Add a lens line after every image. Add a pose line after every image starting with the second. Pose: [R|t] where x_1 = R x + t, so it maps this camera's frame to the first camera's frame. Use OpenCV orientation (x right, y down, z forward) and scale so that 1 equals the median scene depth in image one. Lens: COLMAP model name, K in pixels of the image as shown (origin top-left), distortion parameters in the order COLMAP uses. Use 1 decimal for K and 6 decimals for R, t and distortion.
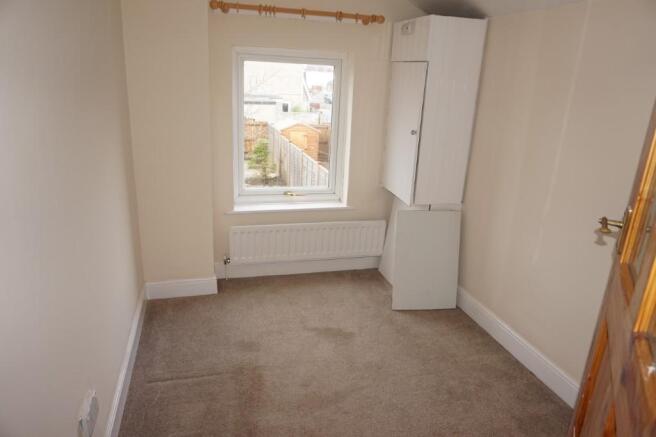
lens RADIAL K [[437.3, 0, 328.0], [0, 437.3, 218.5], [0, 0, 1]] dist [-0.048032, 0.002749]
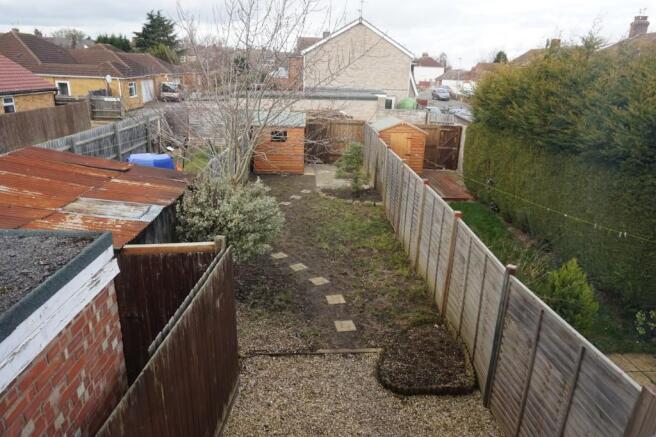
lens RADIAL K [[437.3, 0, 328.0], [0, 437.3, 218.5], [0, 0, 1]] dist [-0.048032, 0.002749]
pose [[0.972876, 0.061616, -0.222972, -0.007692], [-0.059752, 0.998099, 0.015103, -0.040210], [0.223479, -0.001370, 0.974708, 0.155633]]
